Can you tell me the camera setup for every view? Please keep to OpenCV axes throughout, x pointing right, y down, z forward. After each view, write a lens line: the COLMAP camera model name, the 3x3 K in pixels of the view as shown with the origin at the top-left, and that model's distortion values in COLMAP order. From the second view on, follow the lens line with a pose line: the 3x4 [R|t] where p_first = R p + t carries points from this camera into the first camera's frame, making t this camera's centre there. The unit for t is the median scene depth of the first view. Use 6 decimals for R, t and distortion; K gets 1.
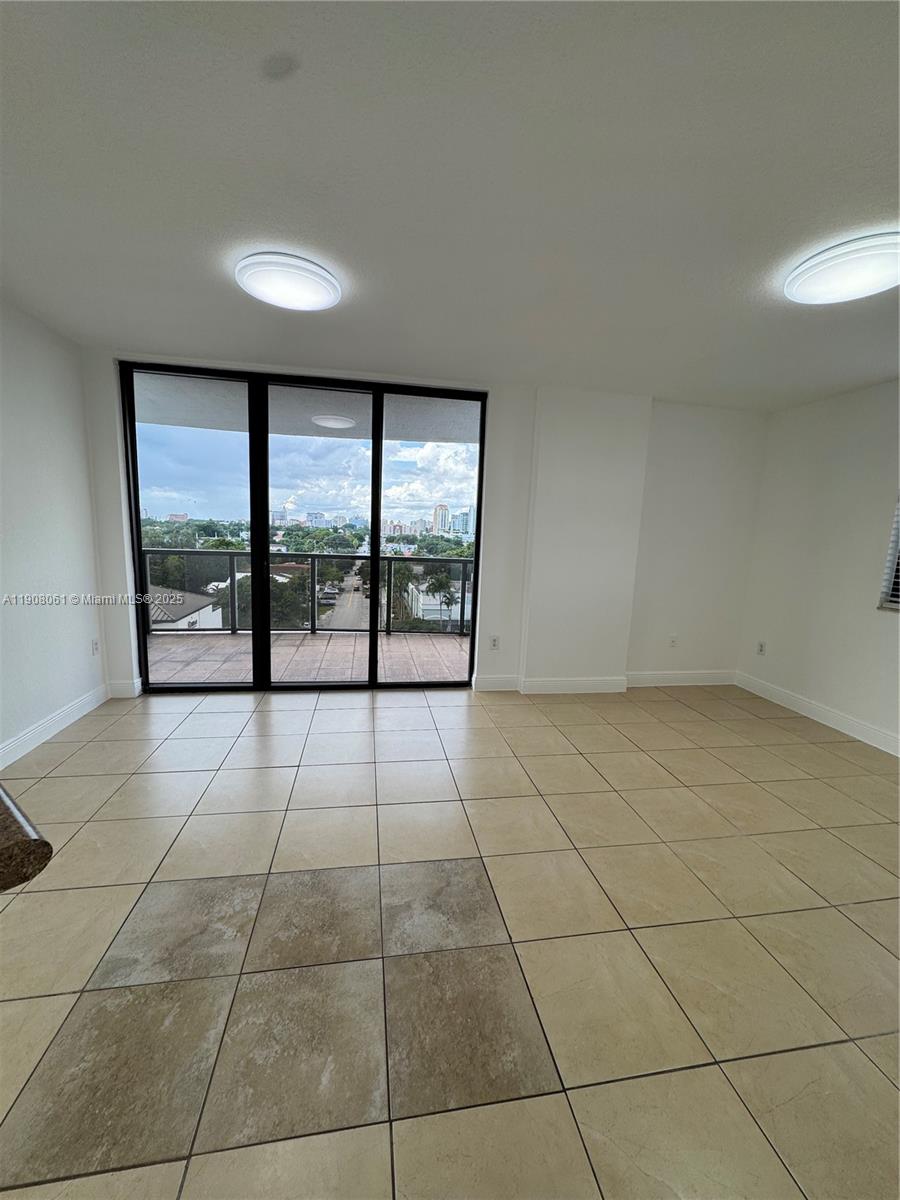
lens RADIAL K [[473.6, 0, 448.9], [0, 473.6, 600.8], [0, 0, 1]] dist [-0.001638, 0.000048]
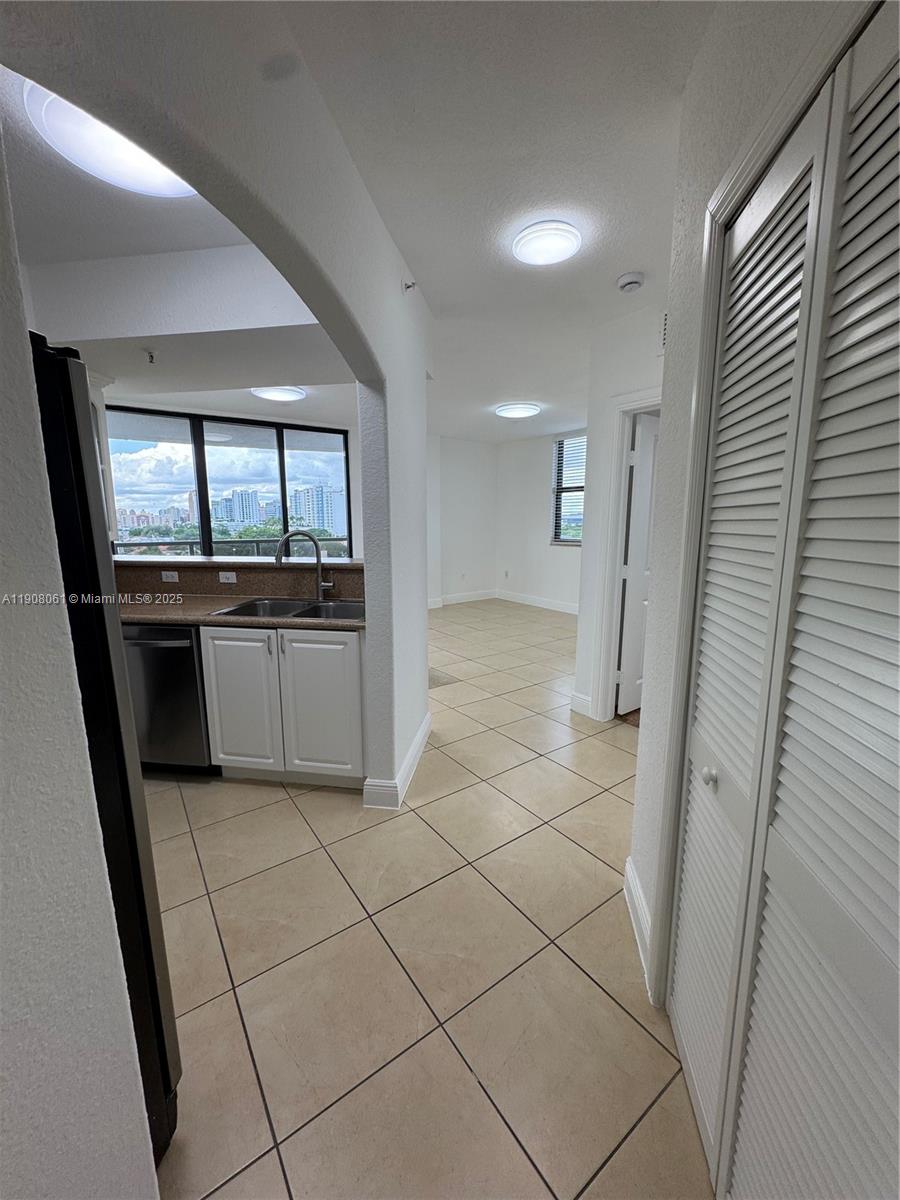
lens RADIAL K [[478.2, 0, 443.4], [0, 478.2, 600.3], [0, 0, 1]] dist [0.000372, 0.000062]
pose [[0.900100, -0.115571, 0.420076, -0.398833], [0.102383, 0.993284, 0.053897, 0.087922], [-0.423483, -0.005504, 0.905887, -0.653333]]
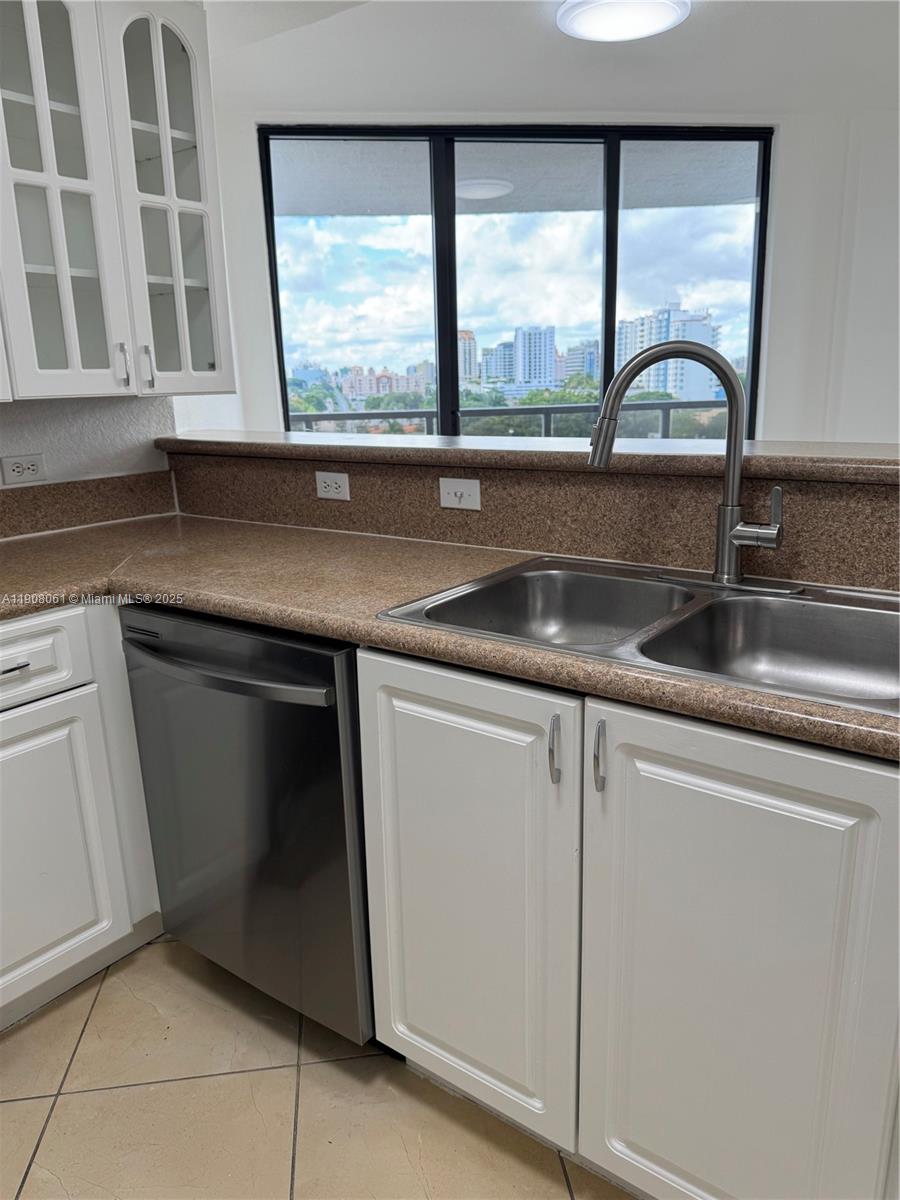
lens RADIAL K [[849.7, 0, 453.4], [0, 849.7, 606.4], [0, 0, 1]] dist [0.123898, -0.208858]
pose [[0.997344, -0.057998, -0.044066, -0.368521], [0.062522, 0.992031, 0.109390, 0.067322], [0.037371, -0.111855, 0.993022, -0.302863]]
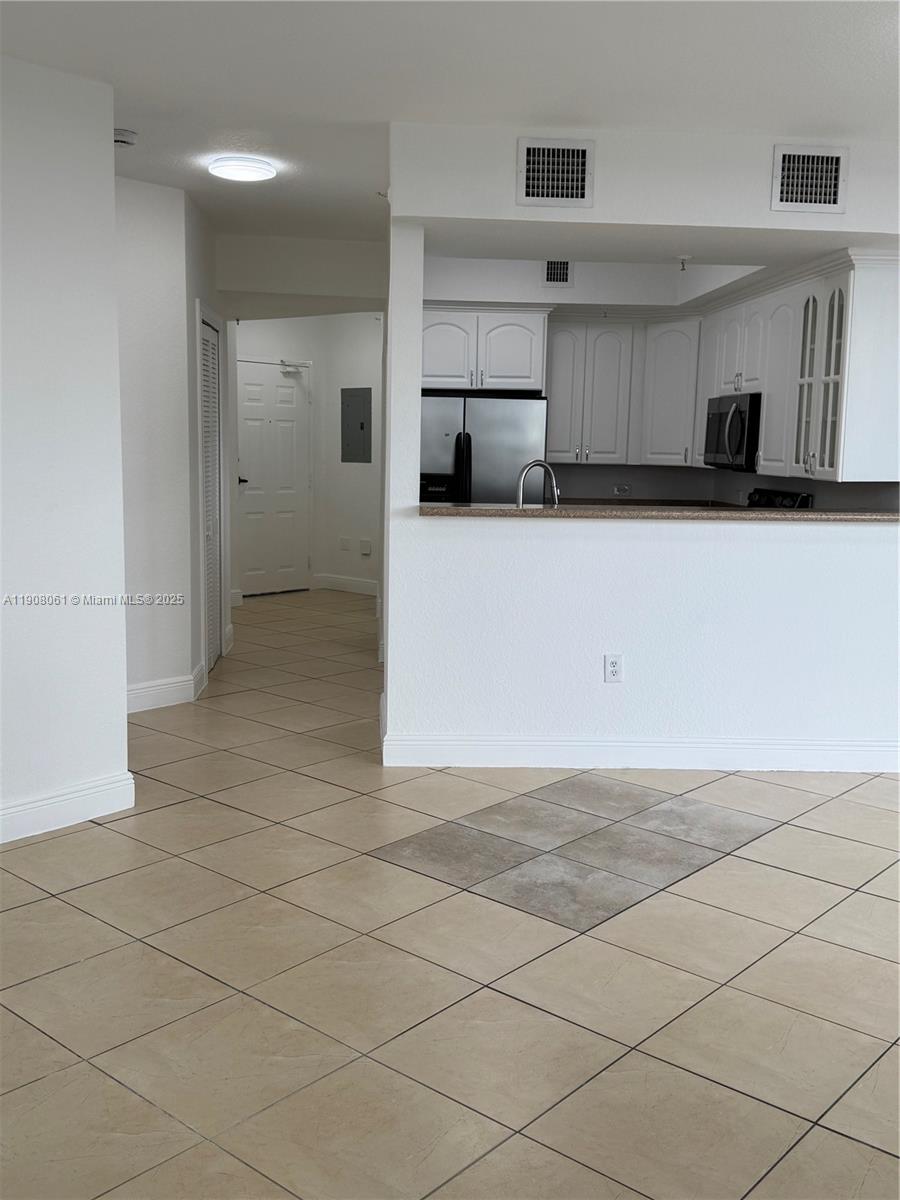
lens RADIAL K [[1165.4, 0, 450.0], [0, 1165.4, 600.0], [0, 0, 1]] dist [0.141631, 0.002752]
pose [[-0.773701, 0.030908, -0.632796, 0.690804], [-0.144725, 0.963778, 0.224025, -0.137898], [0.616799, 0.264910, -0.741203, 1.107599]]
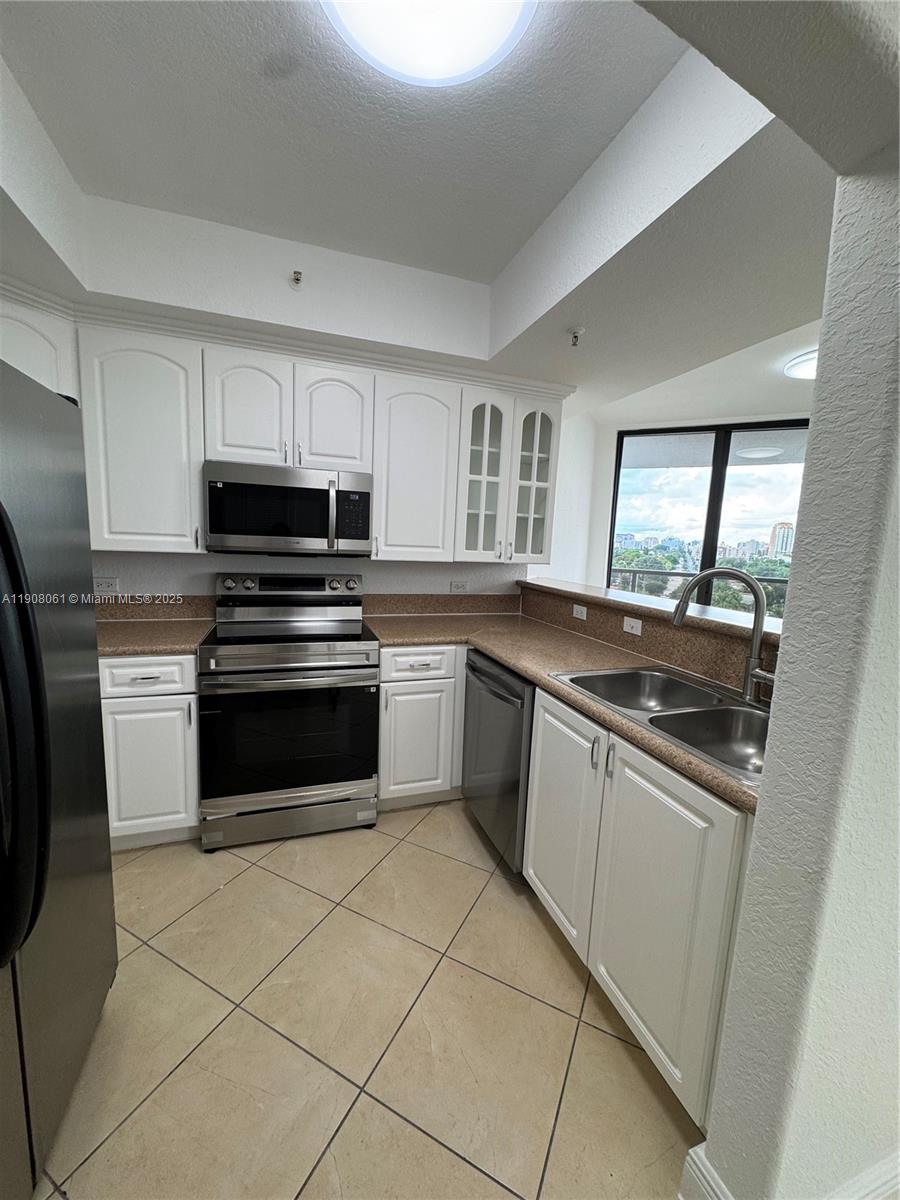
lens RADIAL K [[473.6, 0, 448.9], [0, 473.6, 600.8], [0, 0, 1]] dist [-0.001638, 0.000048]
pose [[0.811262, 0.071139, -0.580339, -0.237103], [-0.096580, 0.995240, -0.013011, 0.055089], [0.576651, 0.066604, 0.814271, -0.367043]]
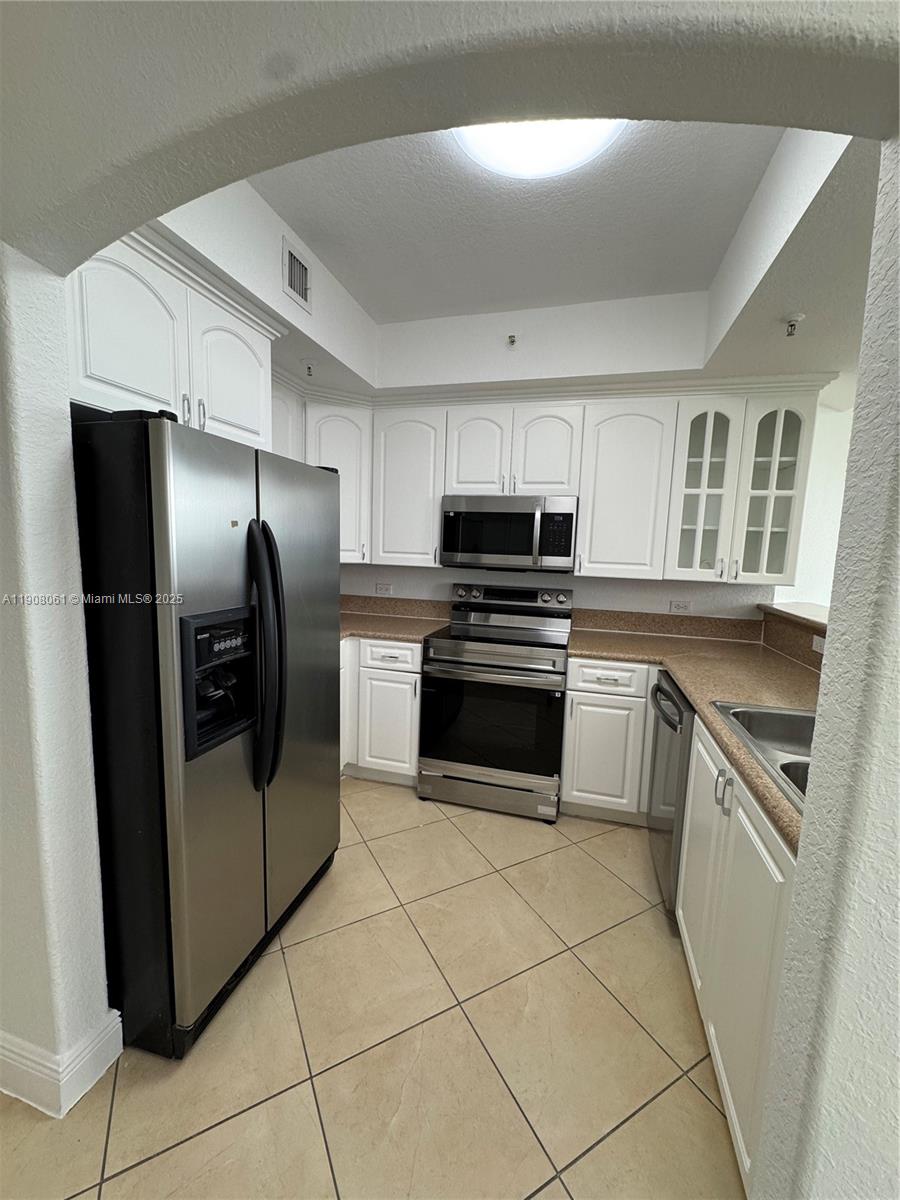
lens RADIAL K [[473.6, 0, 448.9], [0, 473.6, 600.8], [0, 0, 1]] dist [-0.001638, 0.000048]
pose [[0.336014, 0.081224, -0.938348, -0.111168], [-0.159491, 0.986793, 0.028305, 0.047143], [0.928255, 0.140147, 0.344531, -0.308806]]
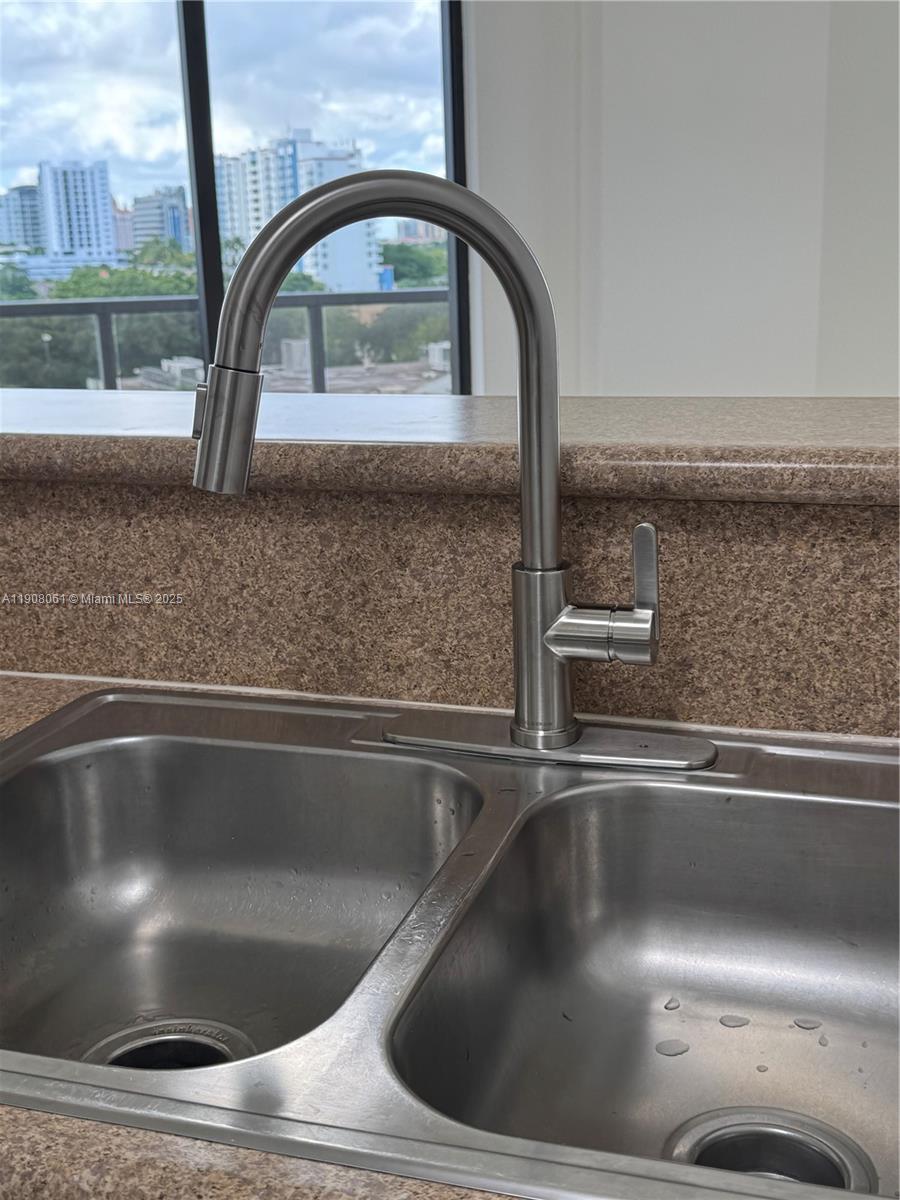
lens RADIAL K [[1402.9, 0, 450.0], [0, 1402.9, 600.0], [0, 0, 1]] dist [0.279131, -0.771338]
pose [[0.950550, -0.138987, 0.277737, -0.349331], [0.109601, 0.986858, 0.118742, 0.044647], [-0.290591, -0.082430, 0.953290, -0.155726]]
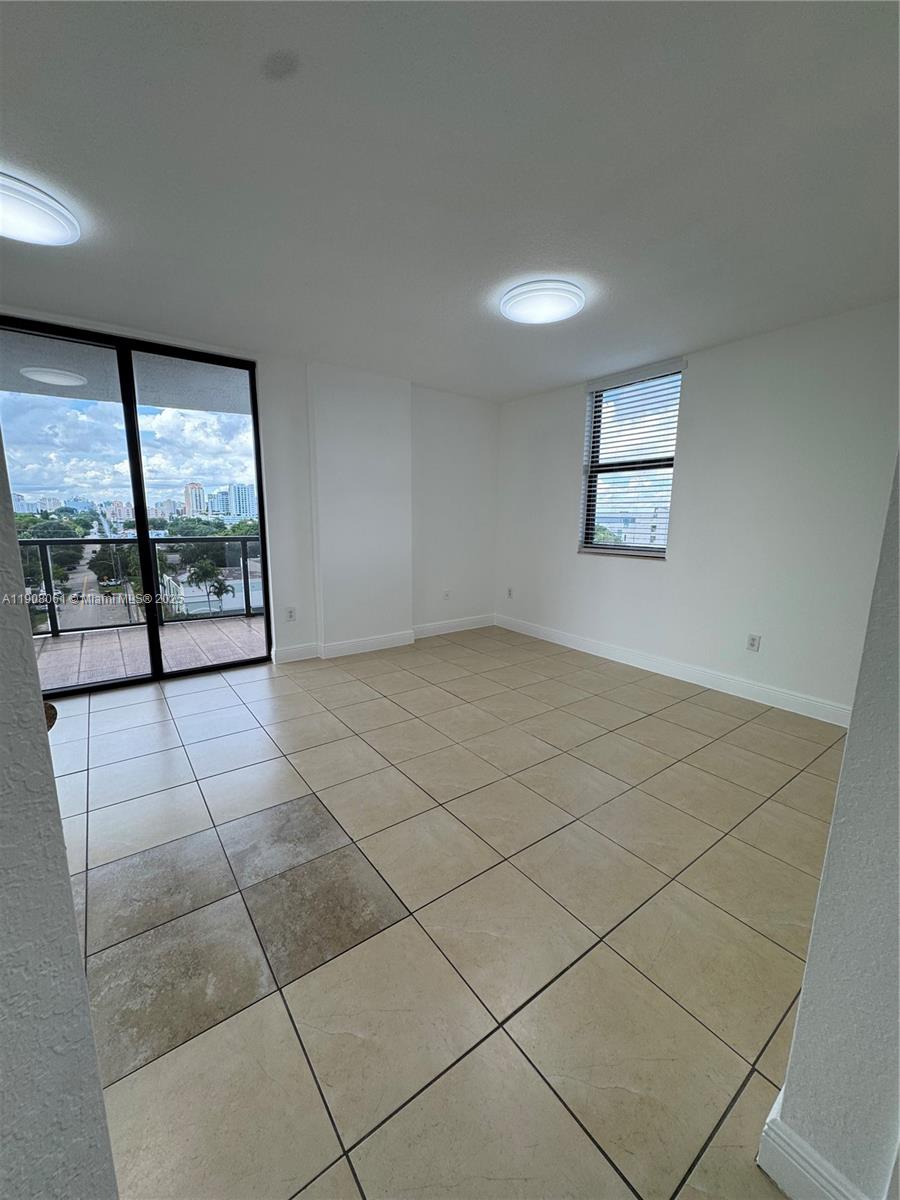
lens RADIAL K [[473.6, 0, 448.9], [0, 473.6, 600.8], [0, 0, 1]] dist [-0.001638, 0.000048]
pose [[0.892852, -0.111611, 0.436302, -0.046734], [0.091936, 0.993573, 0.066028, 0.026913], [-0.440867, -0.018841, 0.897375, -0.073200]]
